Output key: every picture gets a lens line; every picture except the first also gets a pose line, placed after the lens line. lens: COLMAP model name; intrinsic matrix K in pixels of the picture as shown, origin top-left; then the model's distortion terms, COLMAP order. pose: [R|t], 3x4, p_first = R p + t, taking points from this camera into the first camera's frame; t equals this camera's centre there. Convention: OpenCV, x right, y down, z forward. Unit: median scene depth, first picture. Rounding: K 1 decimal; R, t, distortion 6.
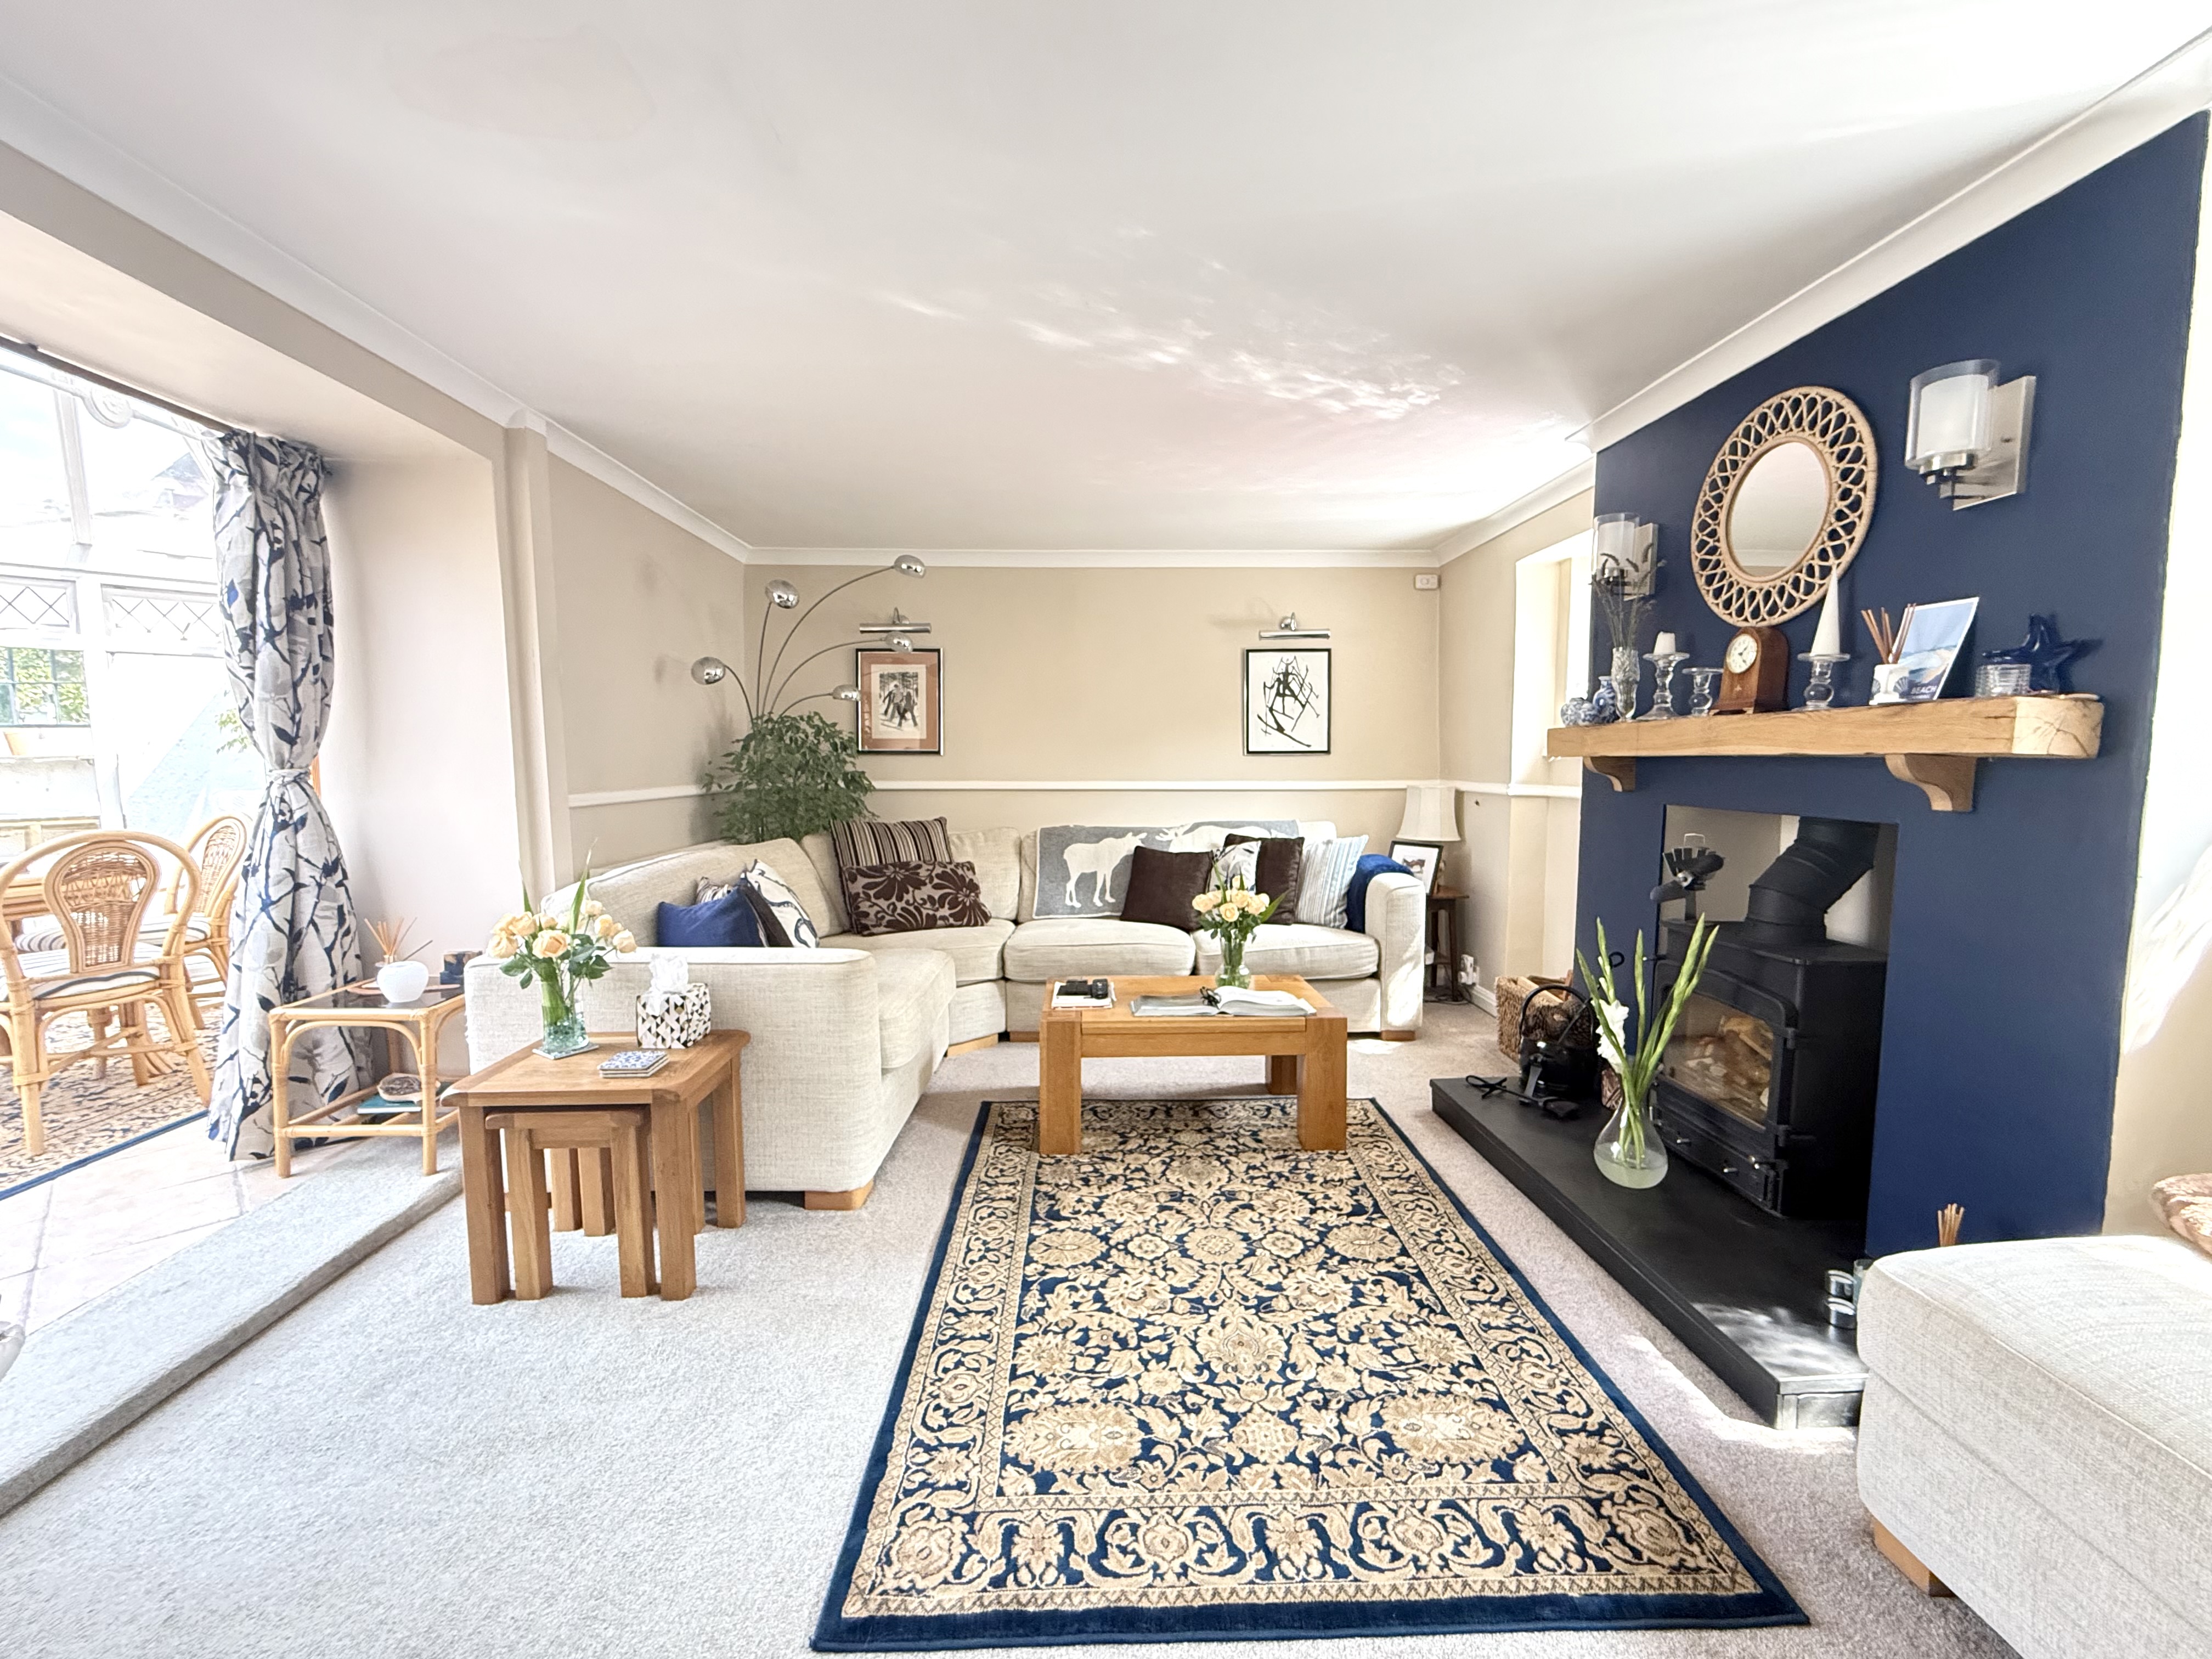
lens RADIAL K [[903.5, 0, 1110.4], [0, 903.5, 834.4], [0, 0, 1]] dist [-0.000402, 0.000174]
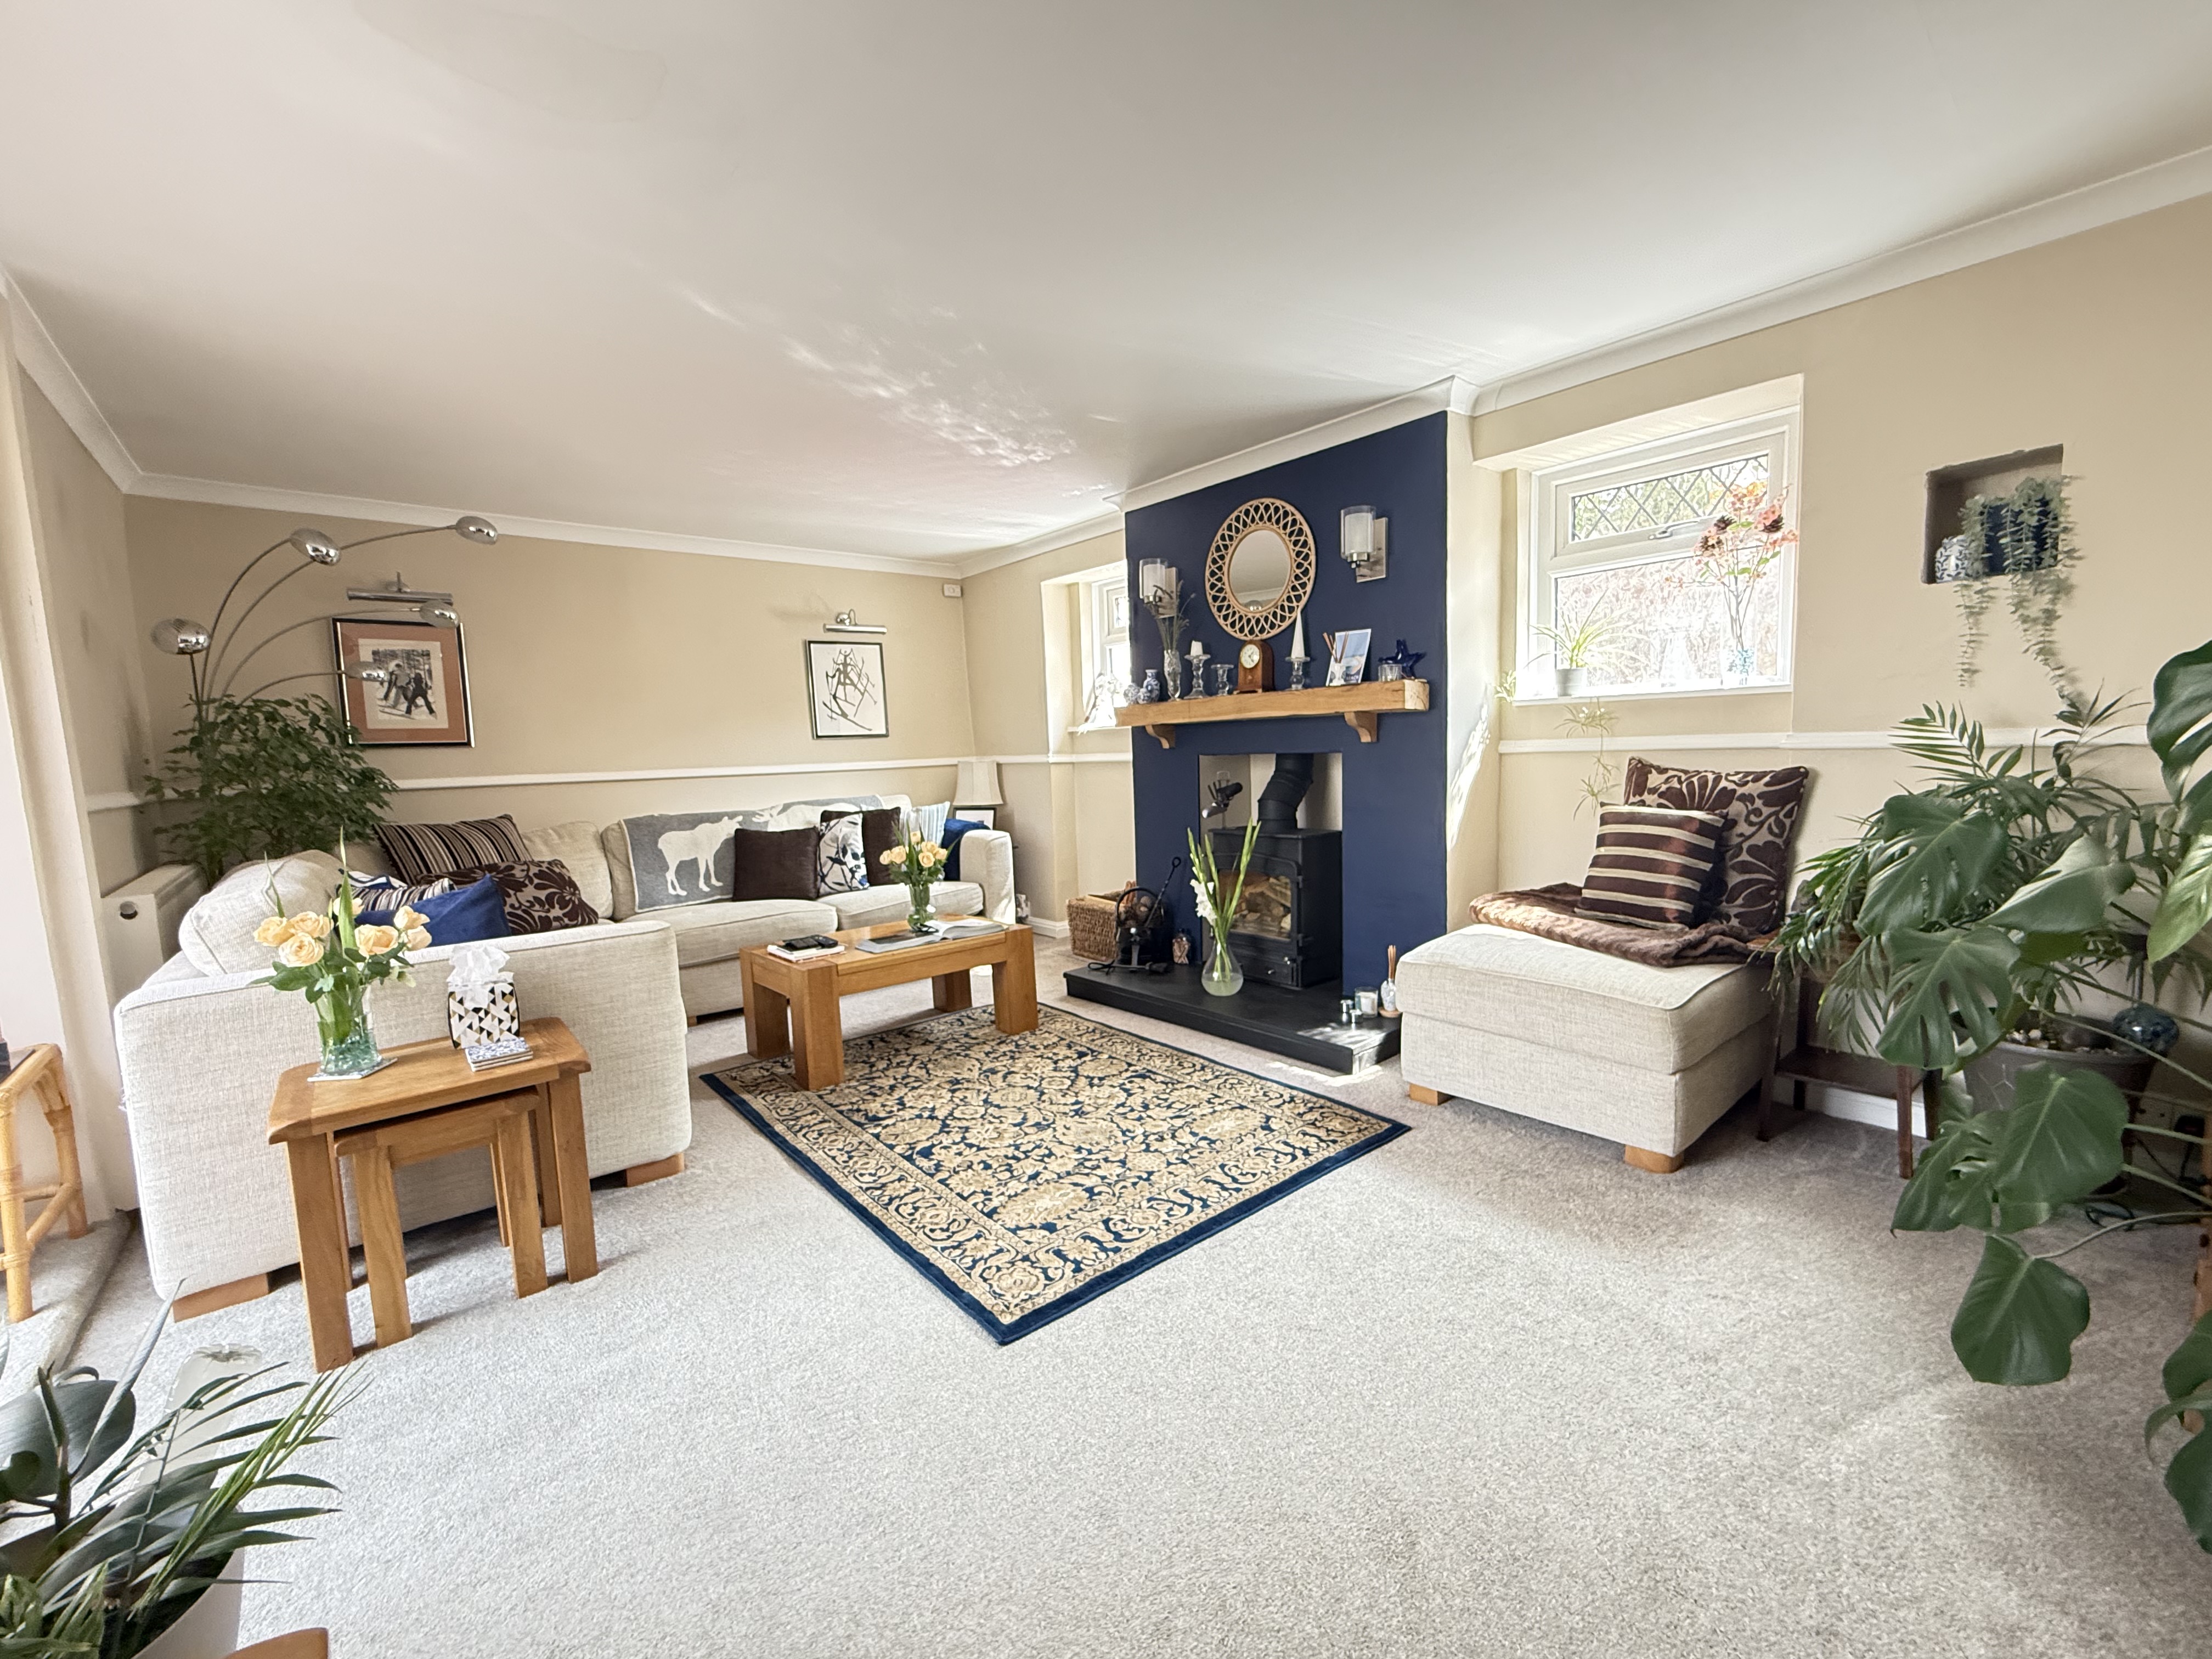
lens RADIAL K [[903.5, 0, 1101.3], [0, 903.5, 834.0], [0, 0, 1]] dist [-0.000402, 0.000174]
pose [[0.787799, -0.085690, 0.609942, -0.548521], [0.086305, 0.995863, 0.028437, 0.051578], [-0.609855, 0.030239, 0.791936, -0.119342]]
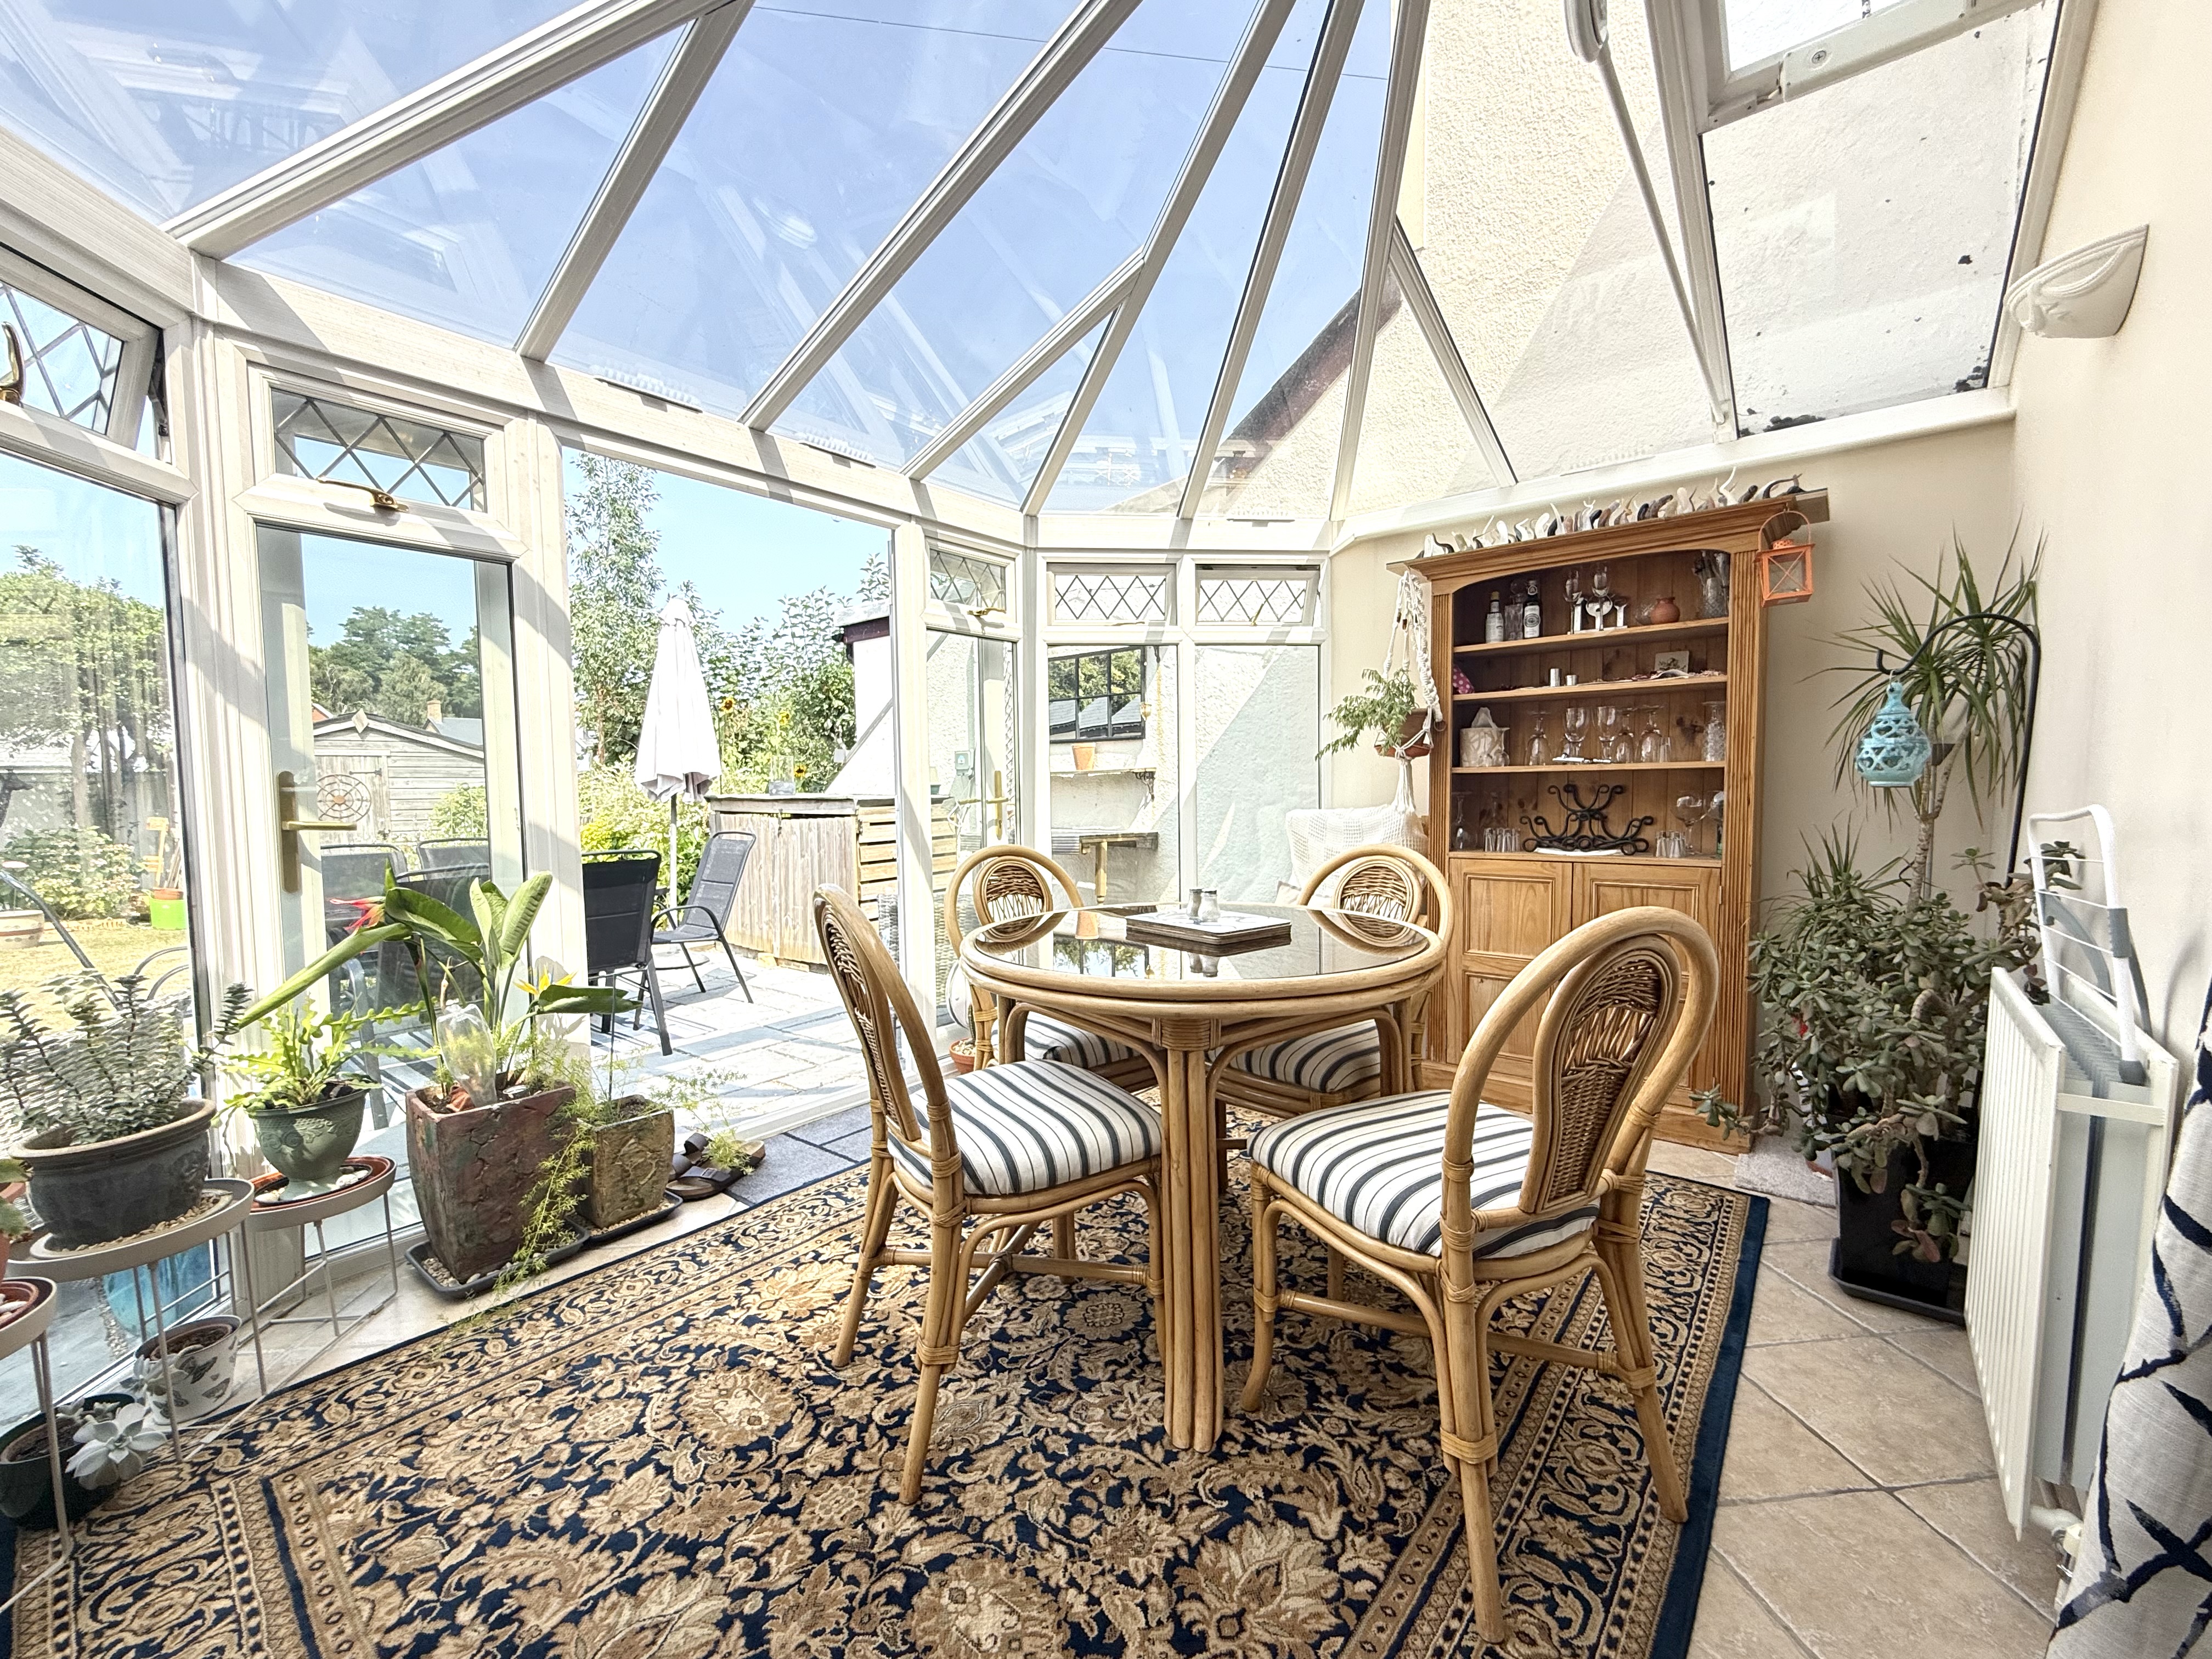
lens RADIAL K [[903.5, 0, 1112.4], [0, 903.5, 832.1], [0, 0, 1]] dist [-0.000402, 0.000174]
pose [[0.746907, 0.030418, -0.664232, 0.664577], [-0.050934, 0.998635, -0.011542, 0.015788], [0.662975, 0.042453, 0.747437, 0.360009]]
